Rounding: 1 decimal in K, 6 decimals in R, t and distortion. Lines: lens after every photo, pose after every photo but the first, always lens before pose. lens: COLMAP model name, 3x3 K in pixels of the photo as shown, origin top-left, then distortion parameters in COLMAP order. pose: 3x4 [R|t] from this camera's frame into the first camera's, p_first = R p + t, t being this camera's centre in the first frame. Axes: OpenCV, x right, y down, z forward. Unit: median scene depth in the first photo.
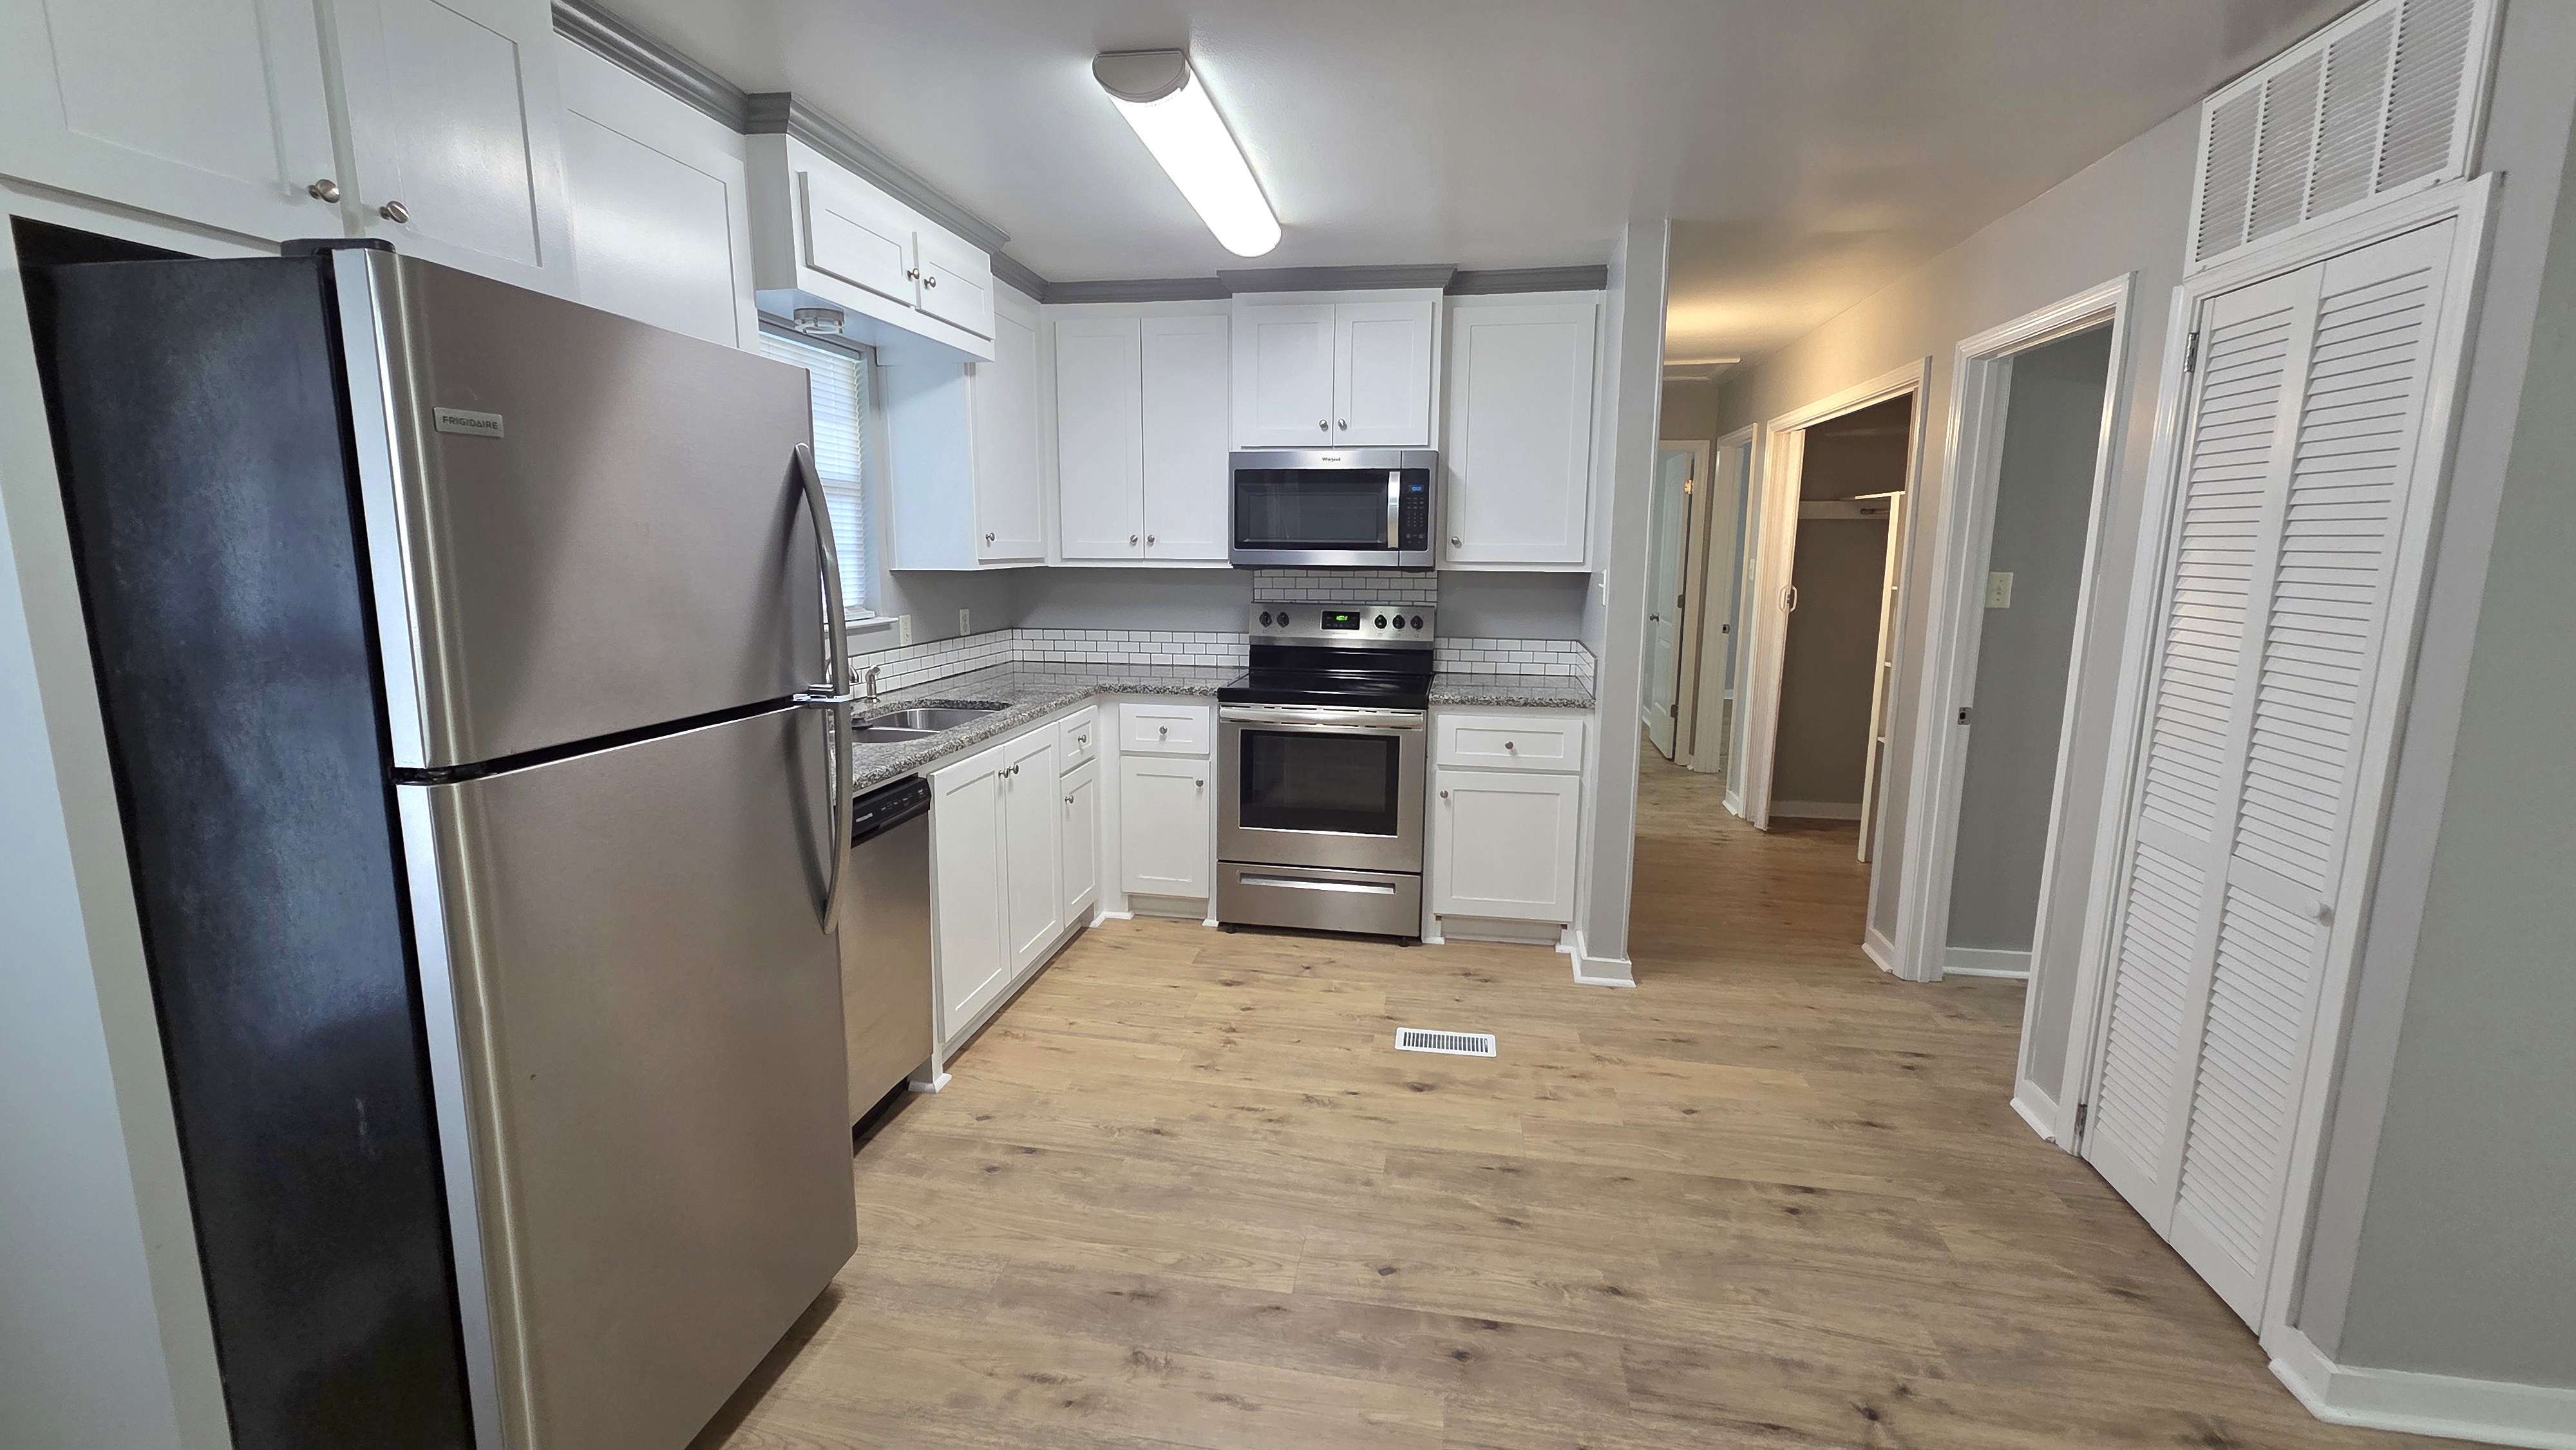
lens RADIAL K [[1054.9, 0, 1286.5], [0, 1054.9, 713.6], [0, 0, 1]] dist [0.001121, -0.000538]
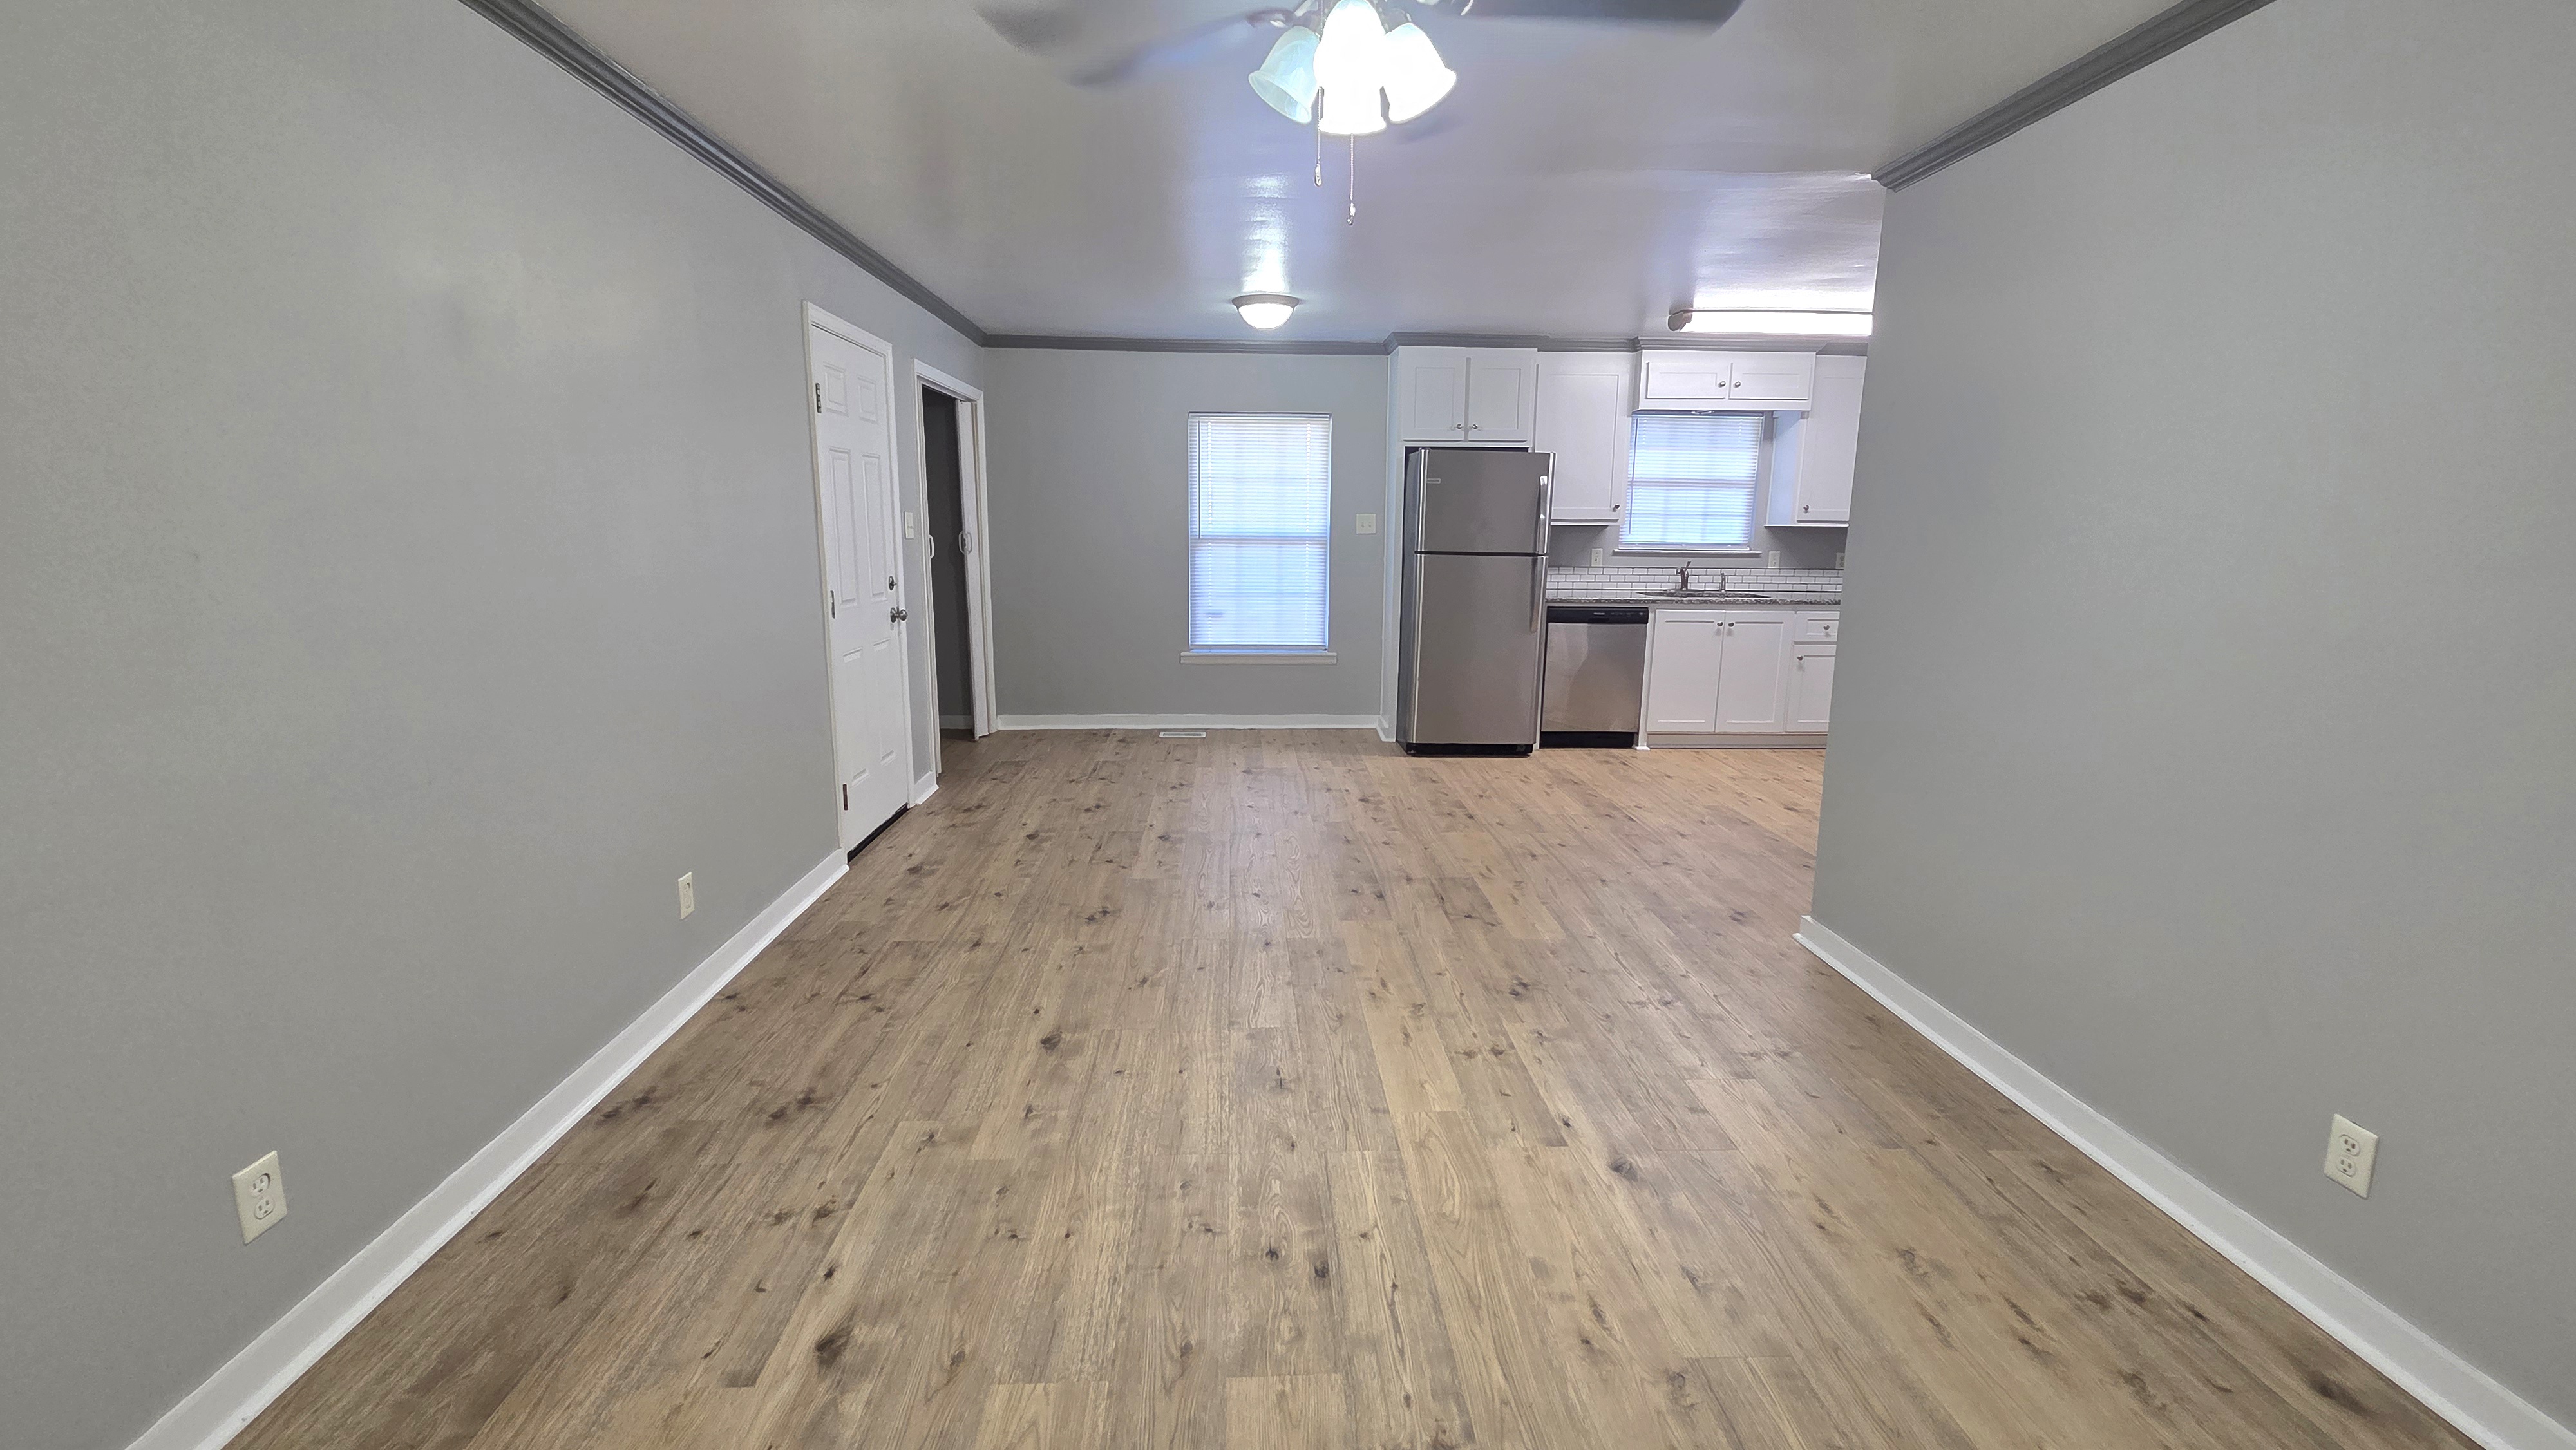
lens RADIAL K [[1054.9, 0, 1285.8], [0, 1054.9, 720.2], [0, 0, 1]] dist [0.001121, -0.000538]
pose [[0.217739, 0.181487, -0.958985, 1.359983], [-0.166588, 0.975052, 0.146703, 0.069637], [0.961685, 0.127812, 0.242540, -0.239992]]
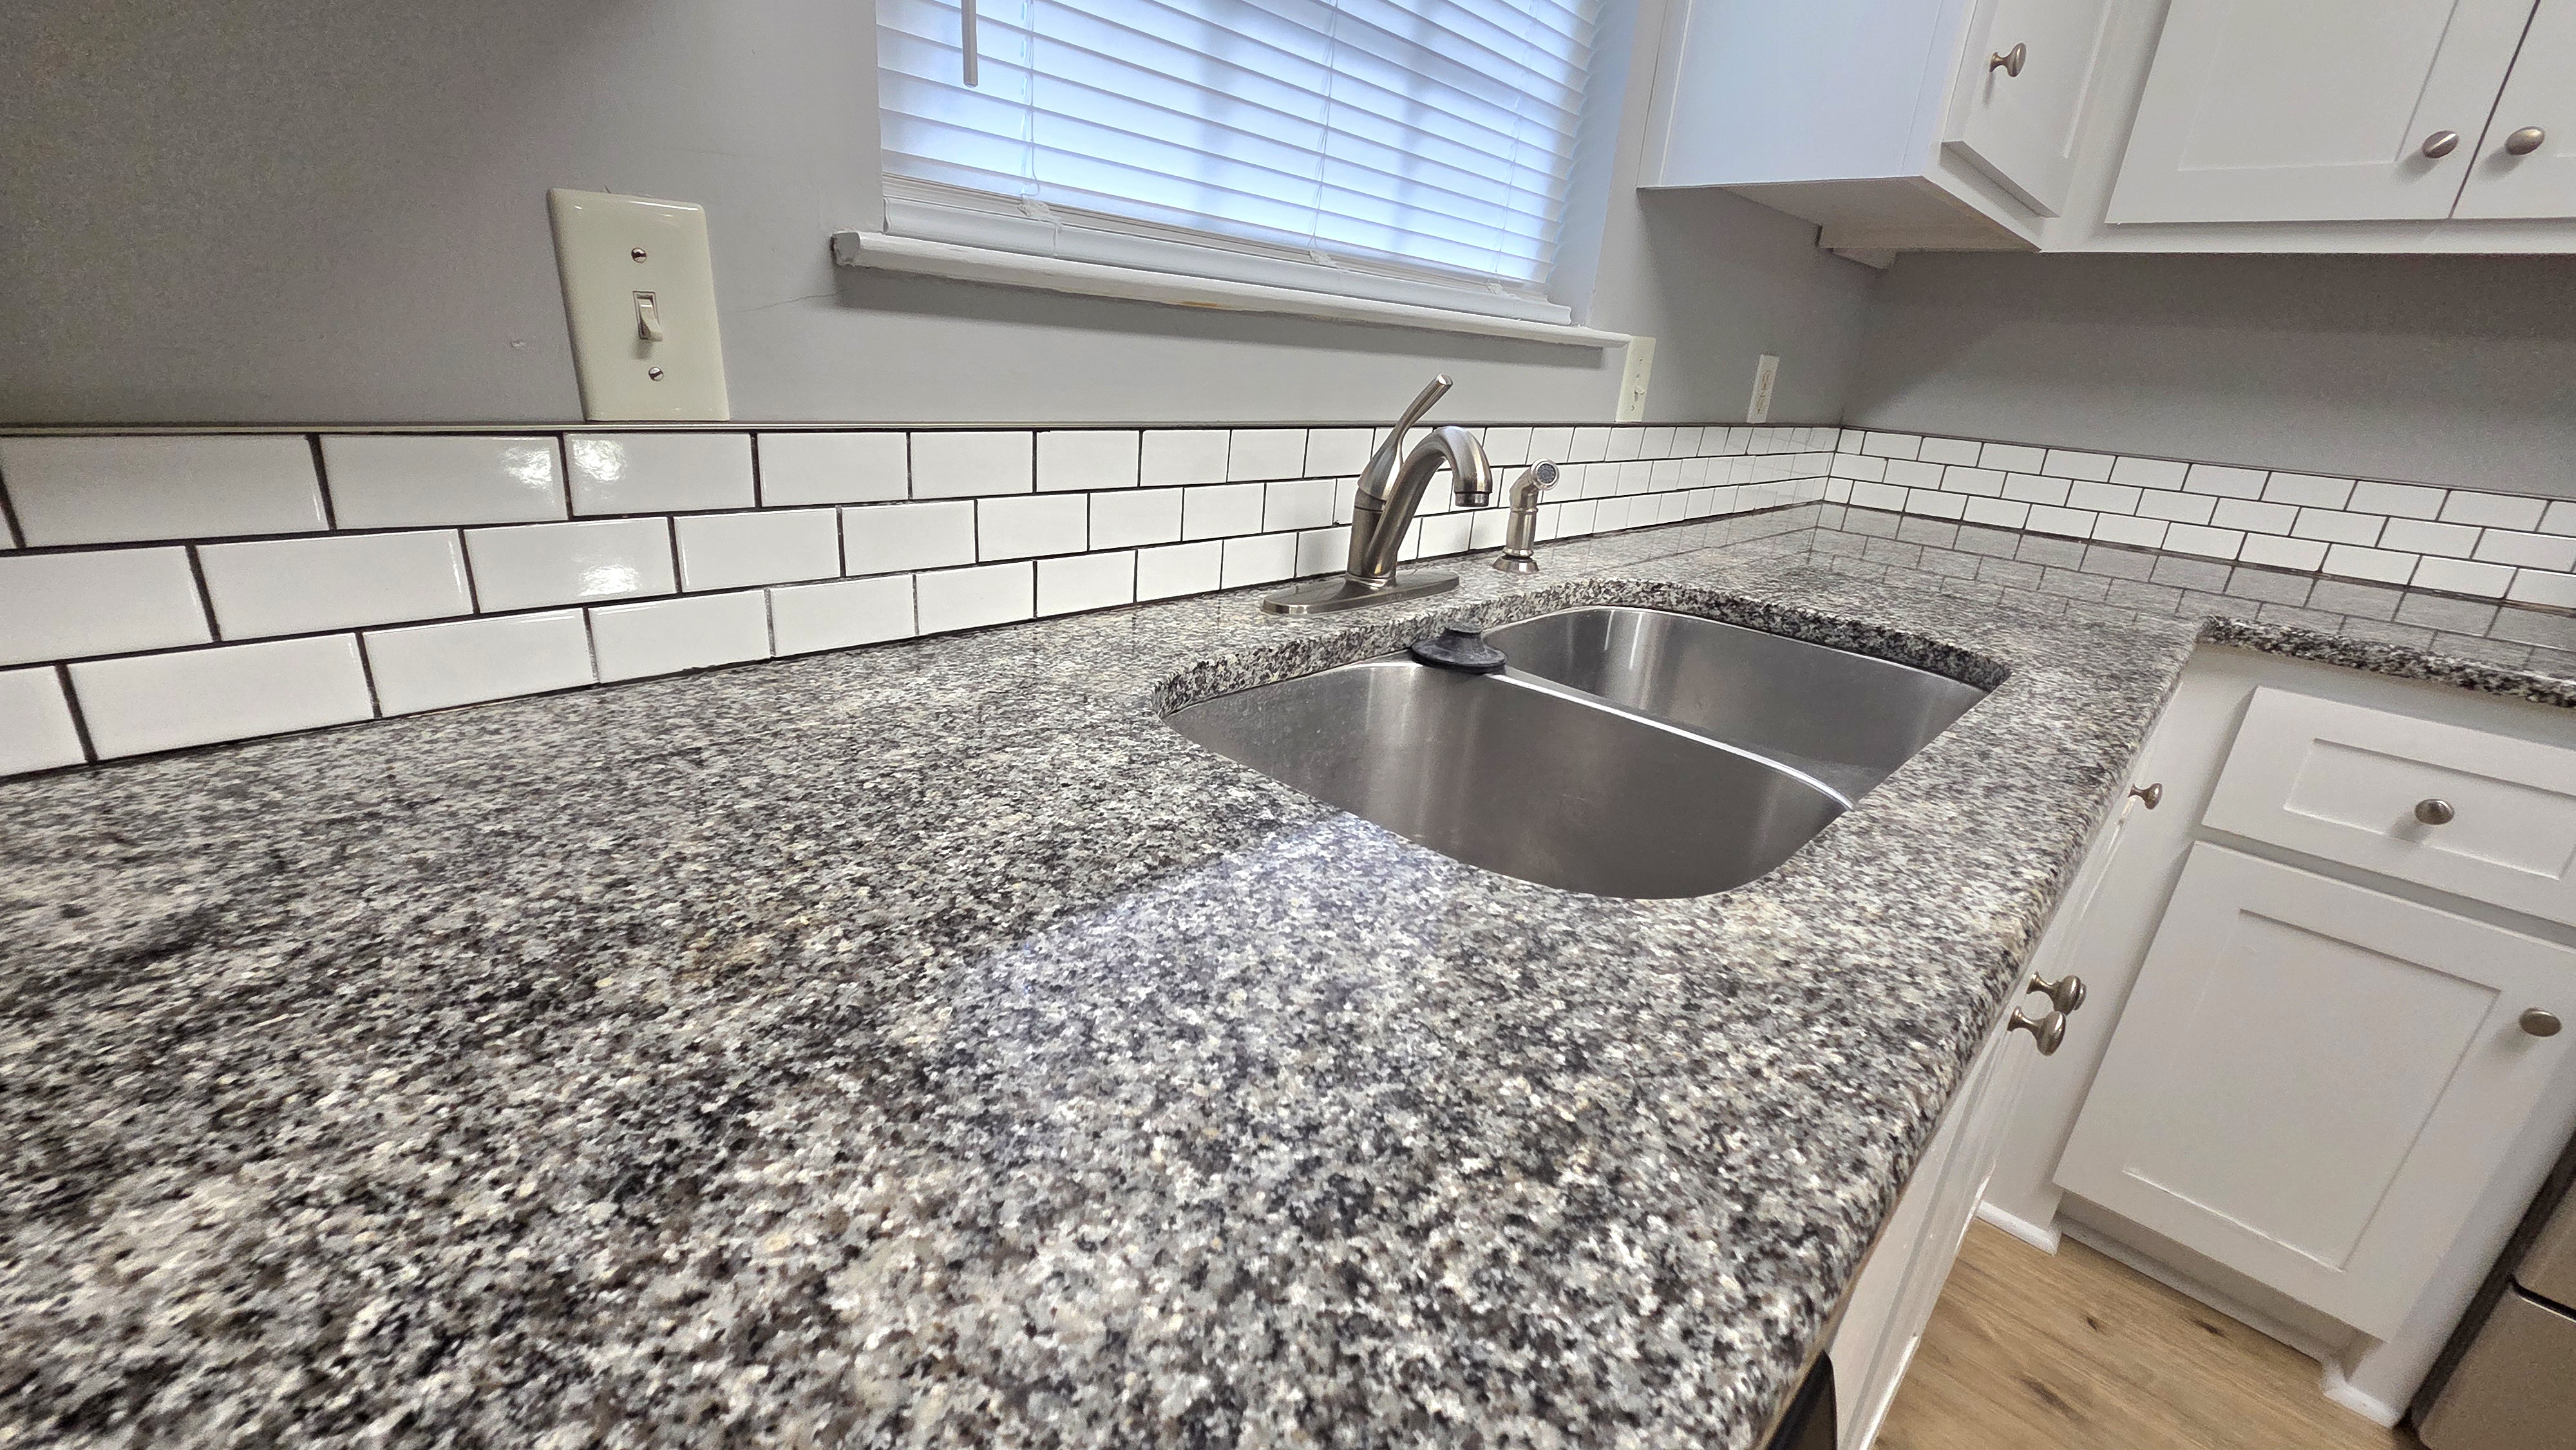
lens RADIAL K [[1054.9, 0, 1276.1], [0, 1054.9, 714.0], [0, 0, 1]] dist [0.001121, -0.000538]
pose [[0.826539, 0.237581, -0.510282, -0.268772], [-0.156559, 0.967819, 0.197016, -0.020250], [0.540668, -0.082952, 0.837136, 0.662424]]
